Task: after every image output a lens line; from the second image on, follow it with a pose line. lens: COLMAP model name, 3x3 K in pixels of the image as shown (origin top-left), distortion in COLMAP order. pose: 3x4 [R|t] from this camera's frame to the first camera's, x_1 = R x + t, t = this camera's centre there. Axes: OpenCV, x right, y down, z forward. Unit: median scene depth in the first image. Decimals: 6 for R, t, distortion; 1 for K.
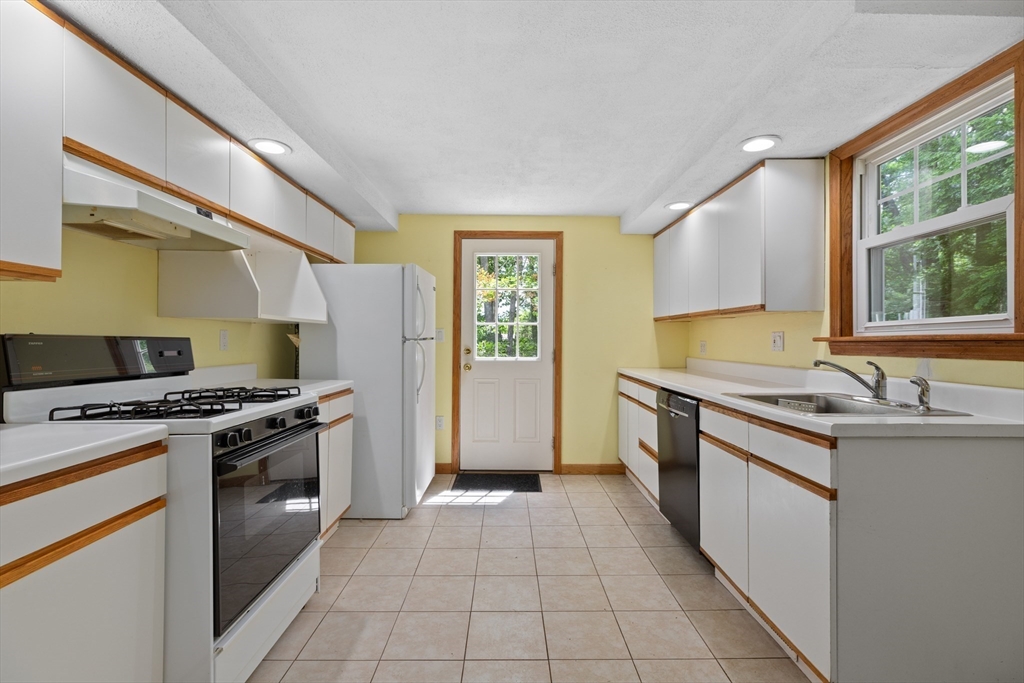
lens RADIAL K [[456.8, 0, 512.7], [0, 456.8, 340.4], [0, 0, 1]] dist [0.001673, -0.001128]
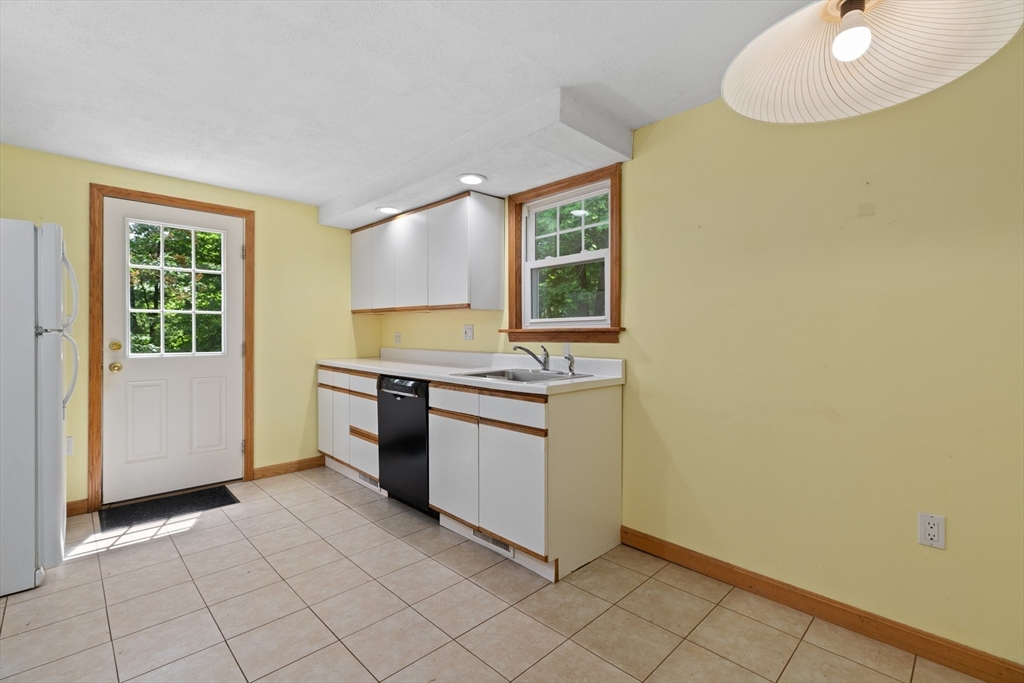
lens RADIAL K [[456.8, 0, 513.6], [0, 456.8, 337.1], [0, 0, 1]] dist [0.001673, -0.001128]
pose [[0.718334, -0.008754, 0.695644, -0.239158], [0.000860, 0.999931, 0.011695, 0.000159], [-0.695698, -0.007802, 0.718292, -0.008832]]
